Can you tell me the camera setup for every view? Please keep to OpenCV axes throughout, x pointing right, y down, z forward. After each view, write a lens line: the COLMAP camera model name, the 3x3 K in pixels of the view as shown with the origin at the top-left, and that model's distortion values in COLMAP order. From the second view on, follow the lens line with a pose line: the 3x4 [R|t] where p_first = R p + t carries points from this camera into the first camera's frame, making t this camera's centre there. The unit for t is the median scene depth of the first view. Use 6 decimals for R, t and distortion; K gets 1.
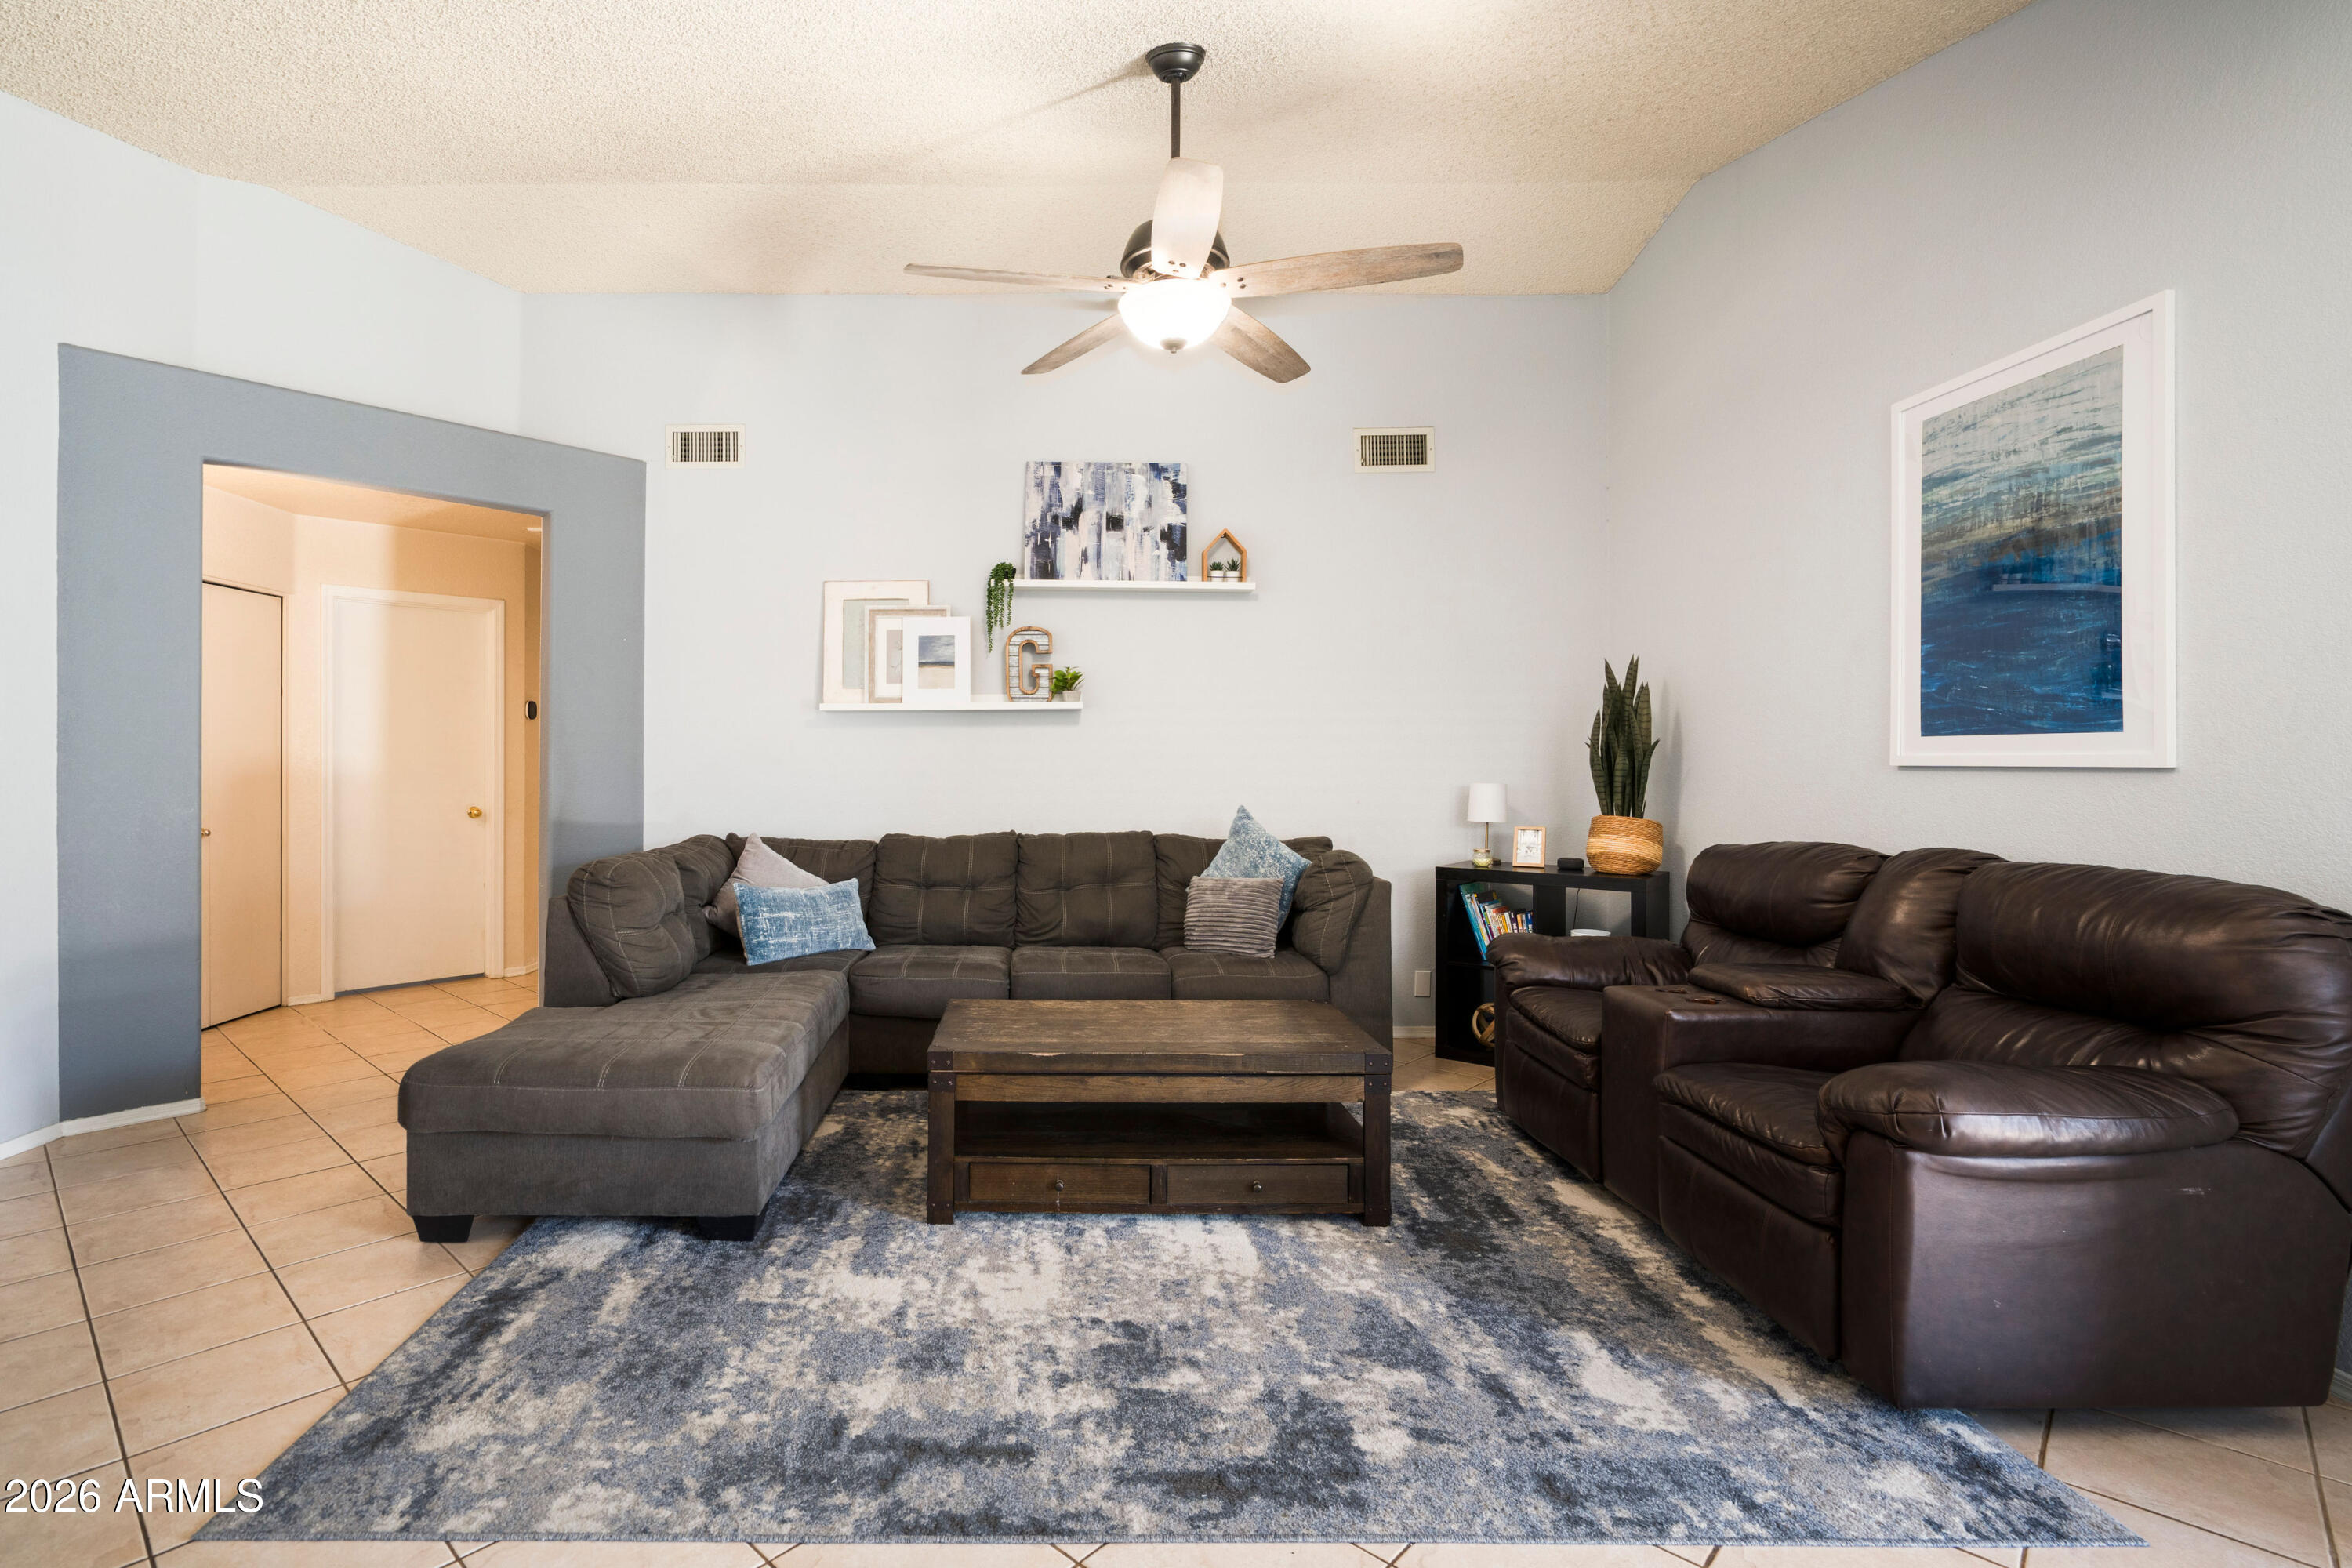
lens RADIAL K [[1113.6, 0, 1030.4], [0, 1113.6, 750.9], [0, 0, 1]] dist [-0.009562, 0.004848]
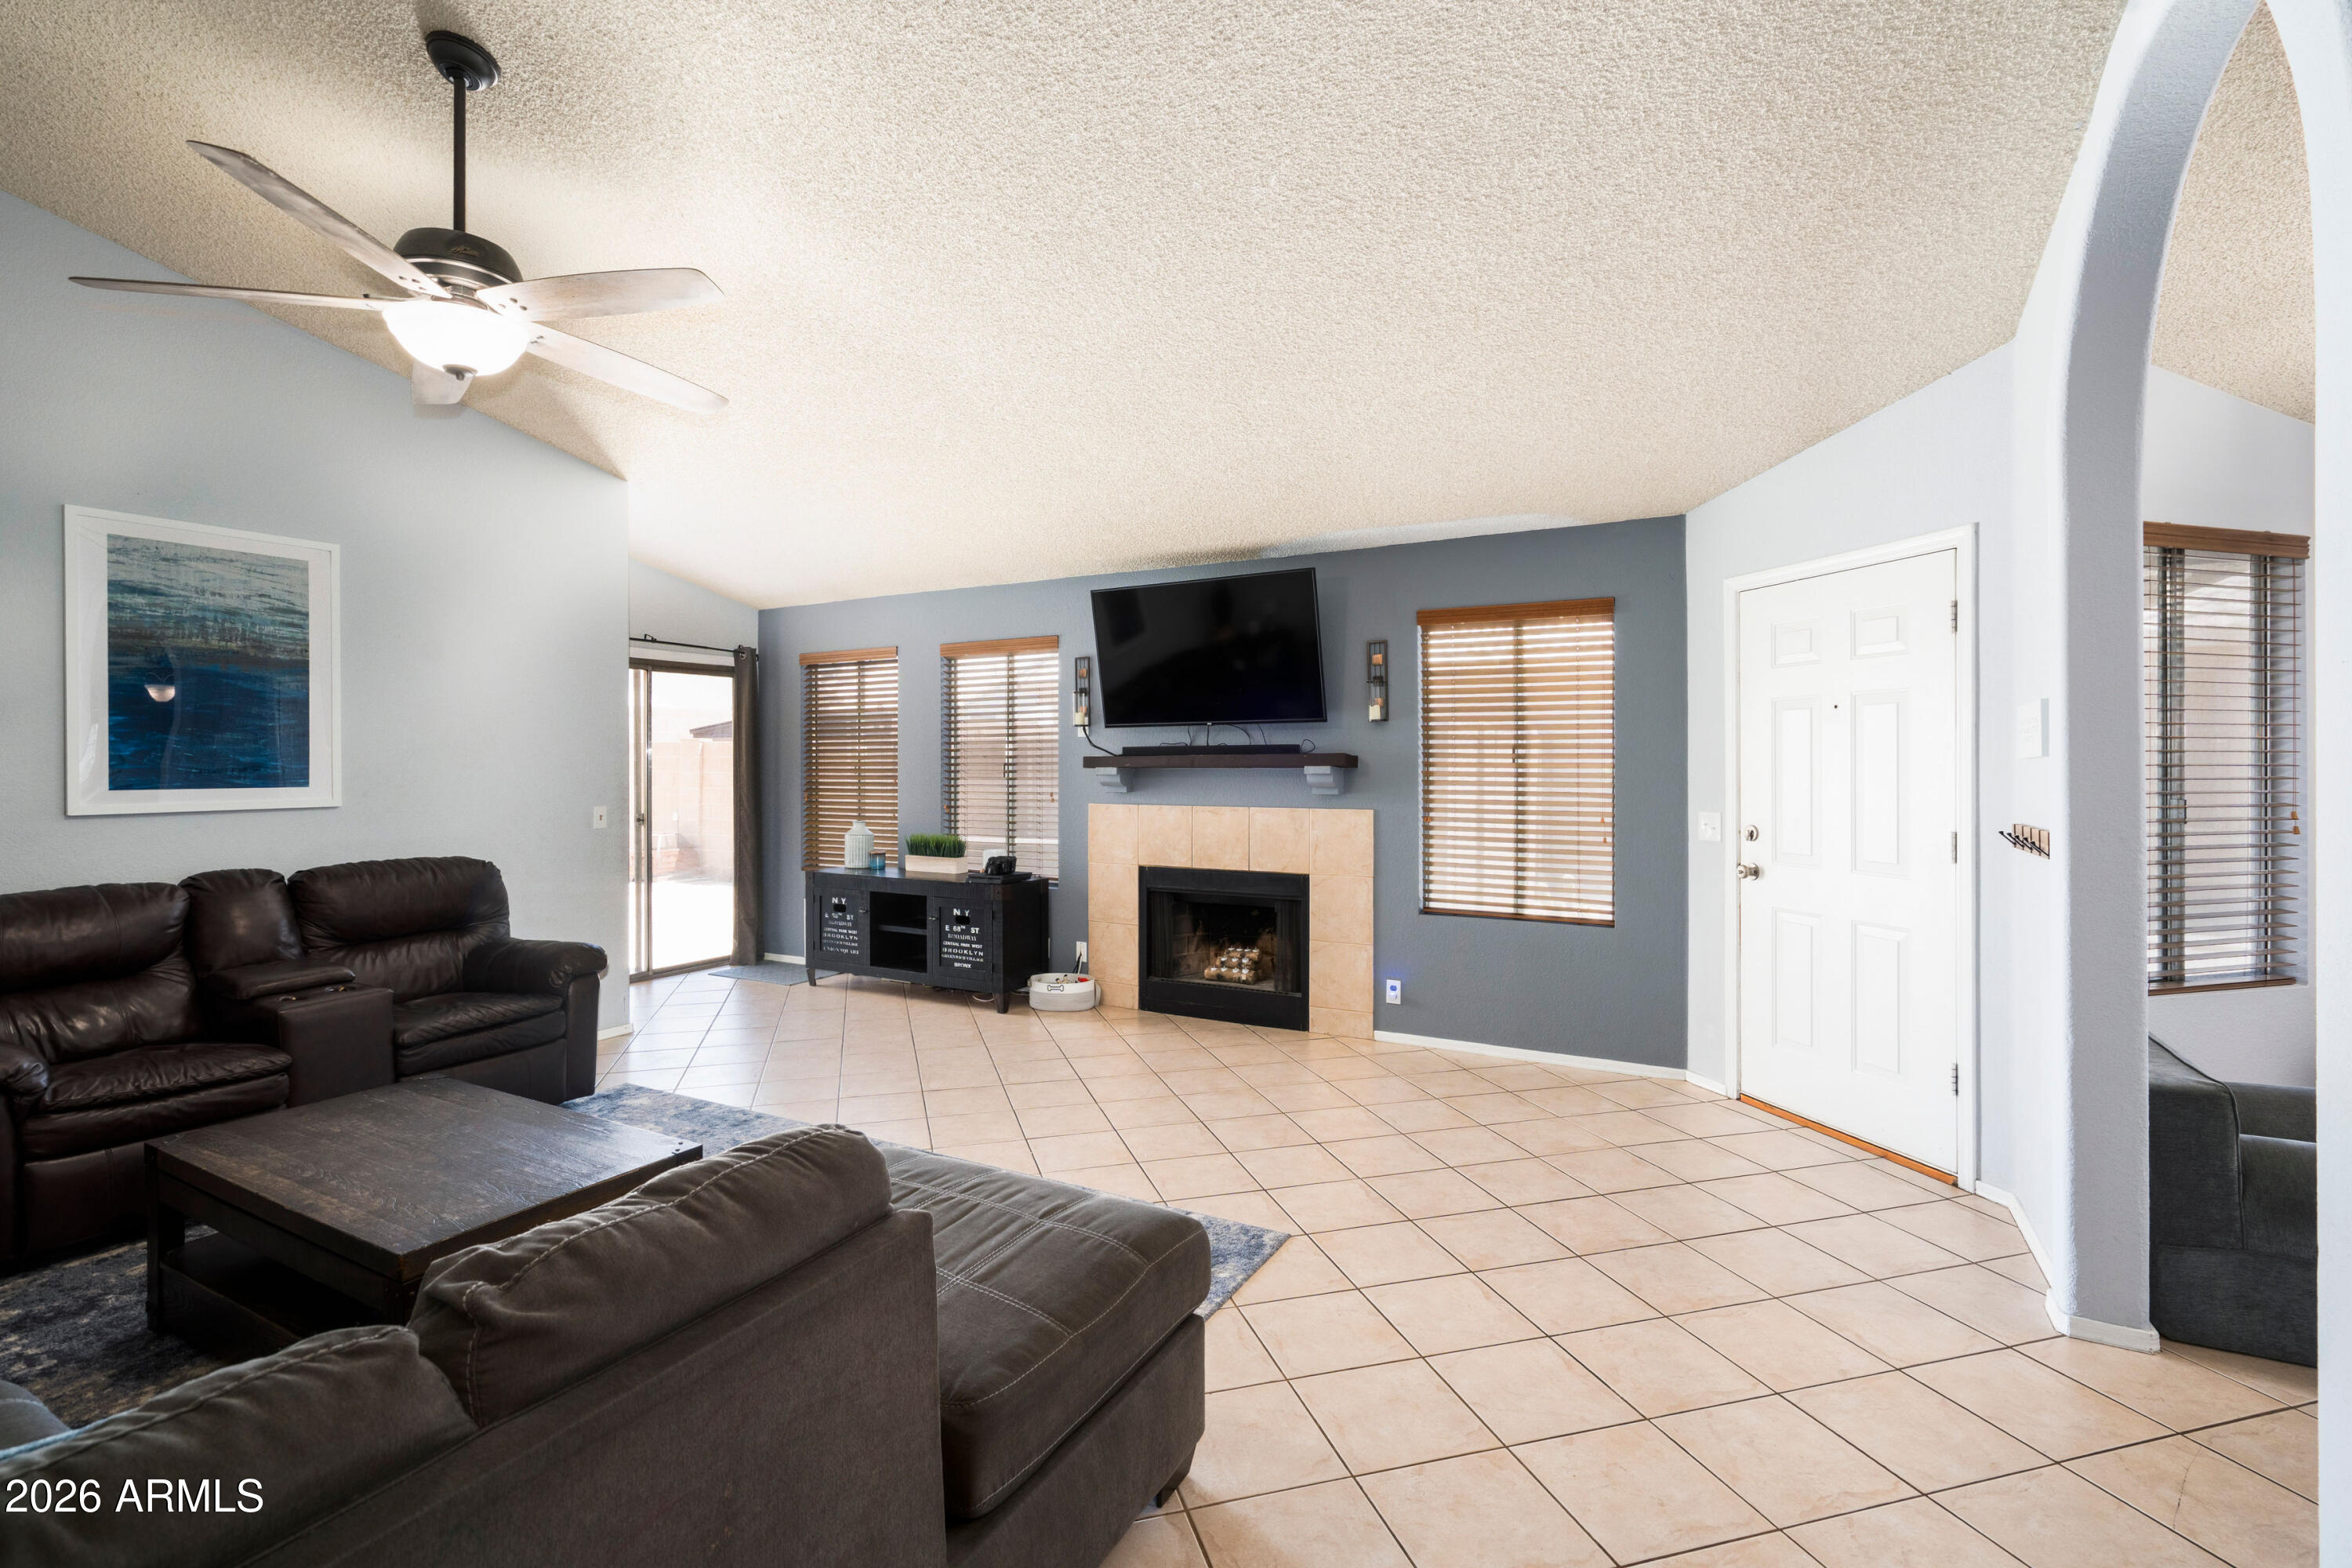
lens RADIAL K [[1056.9, 0, 1176.0], [0, 1056.9, 784.0], [0, 0, 1]] dist [-0.036690, 0.024768]
pose [[-0.881186, -0.009215, 0.472680, -0.790701], [-0.001697, 0.999865, 0.016330, -0.041163], [-0.472766, 0.013587, -0.881083, 1.468208]]
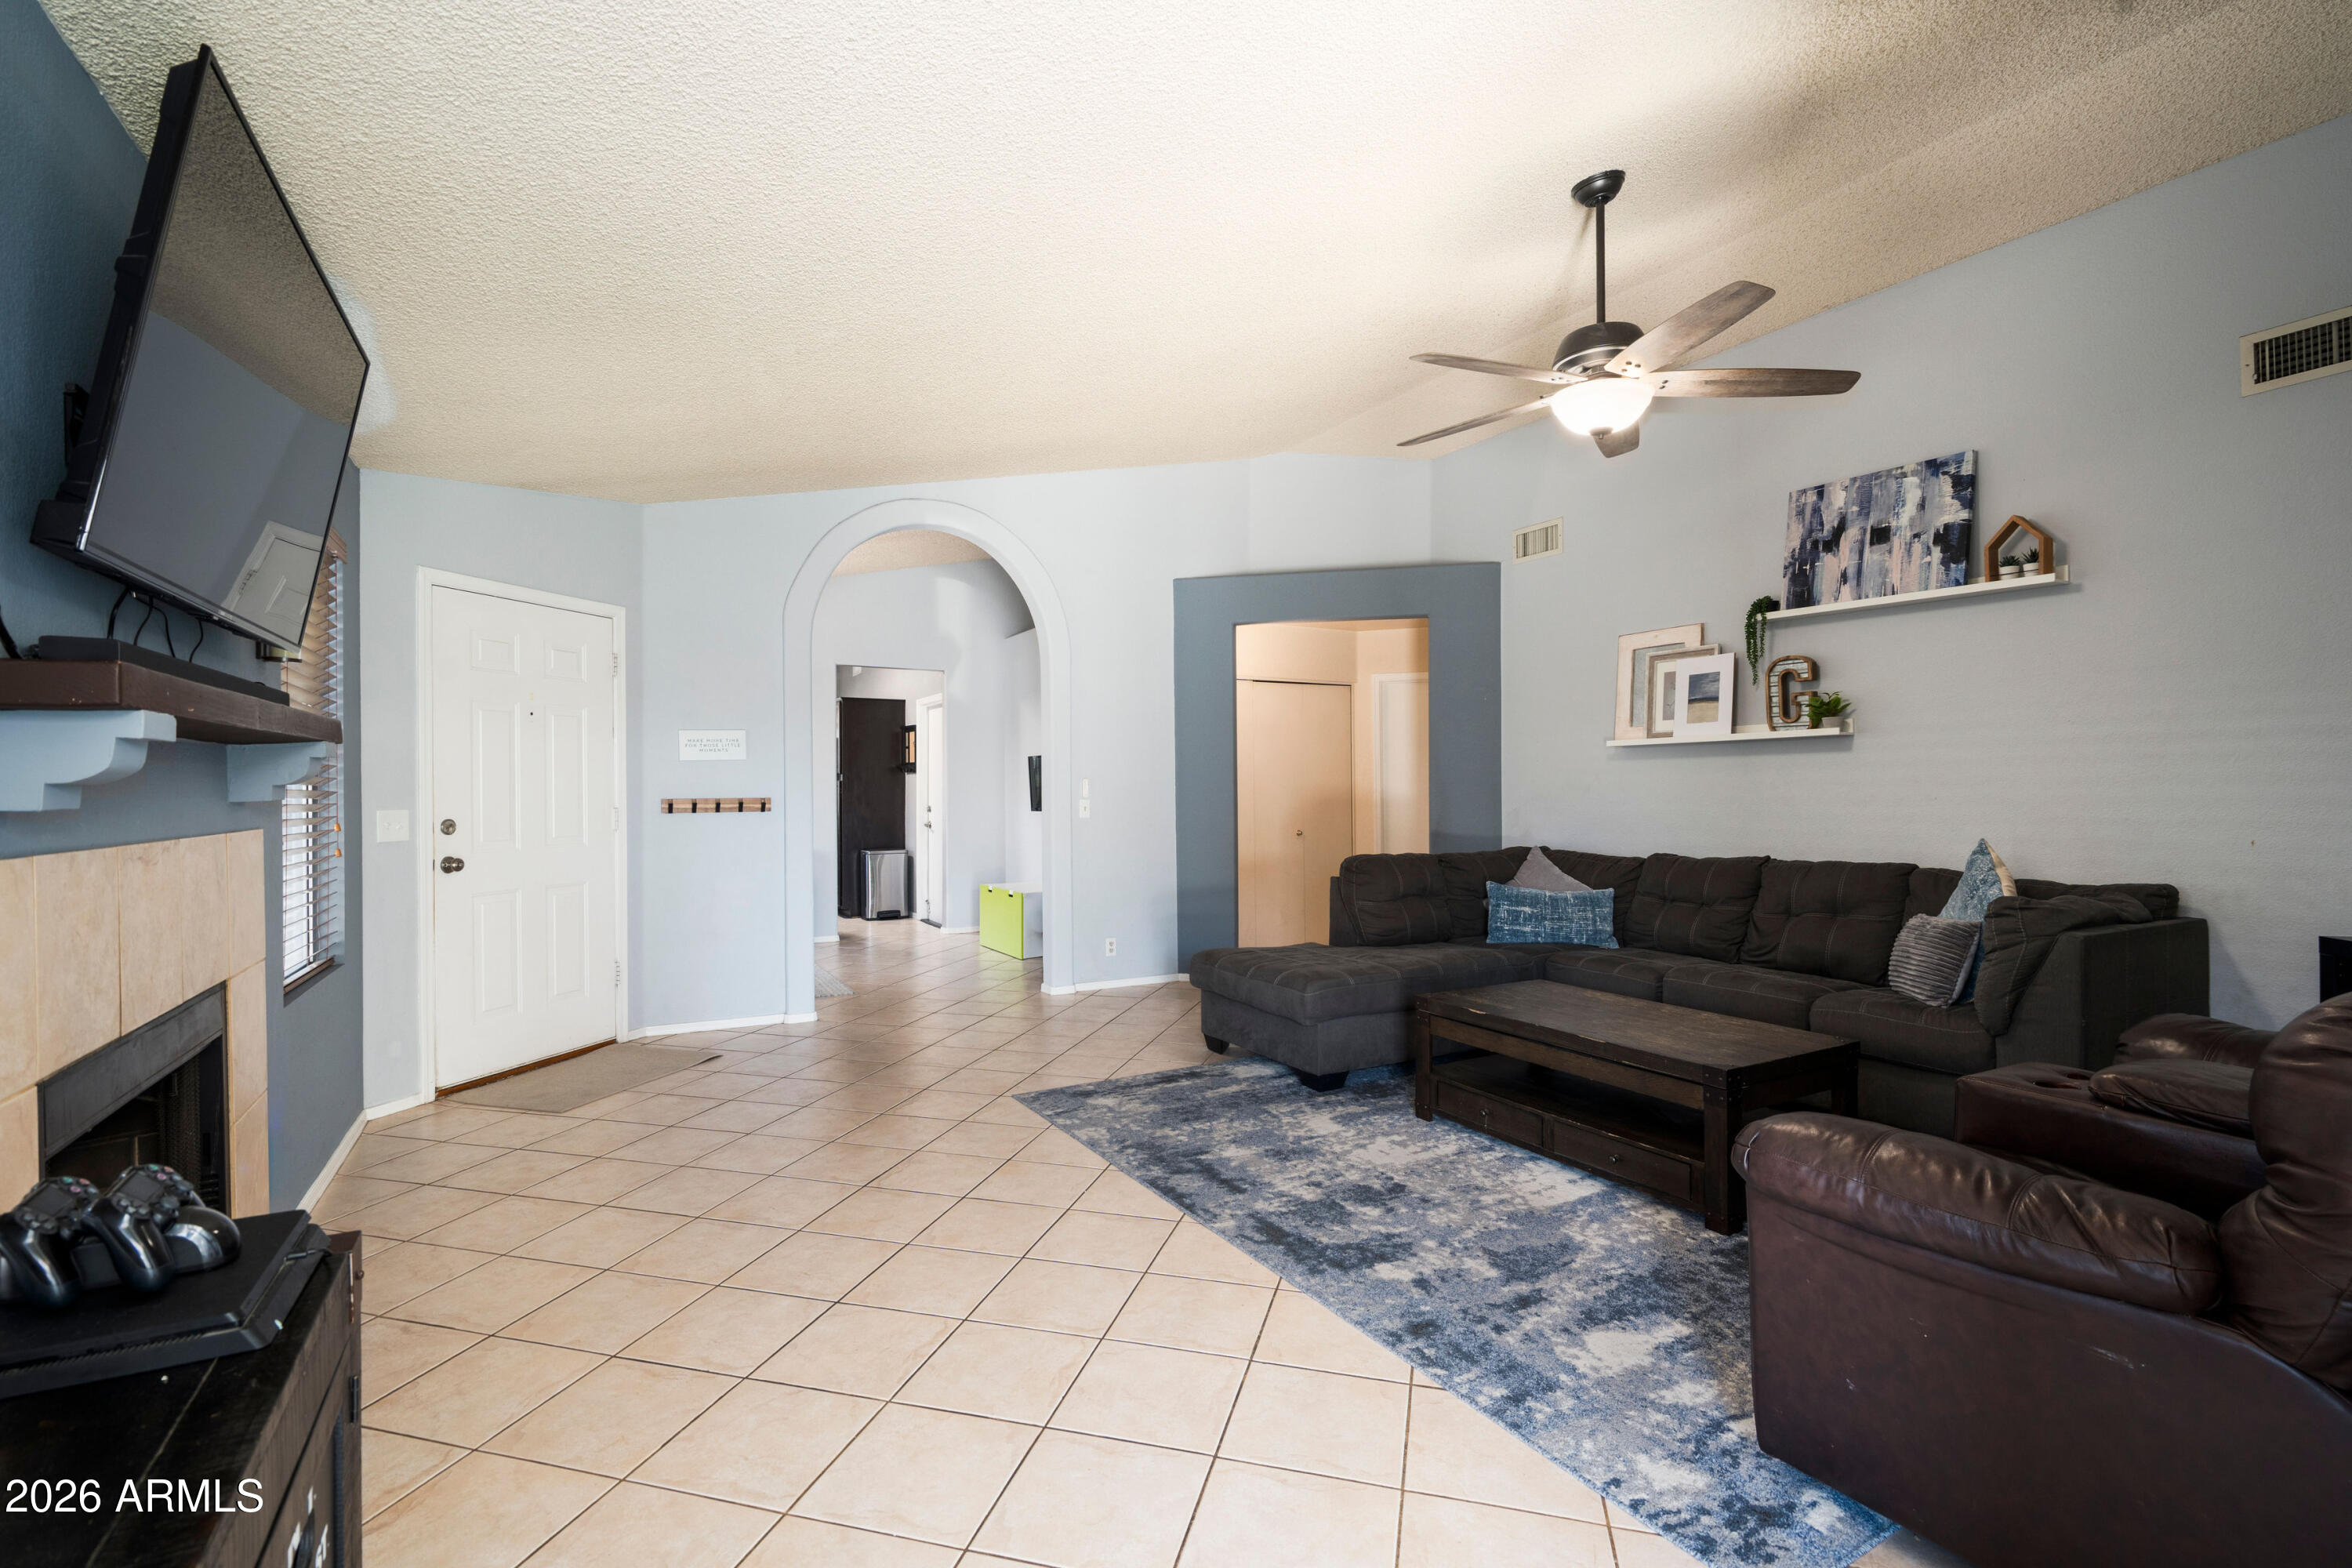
lens RADIAL K [[1056.9, 0, 1176.0], [0, 1056.9, 784.0], [0, 0, 1]] dist [-0.036690, 0.024768]
pose [[0.504185, -0.006438, -0.863572, 0.851585], [0.011023, 0.999939, -0.001019, -0.000432], [0.863525, -0.009005, 0.504225, 0.059864]]
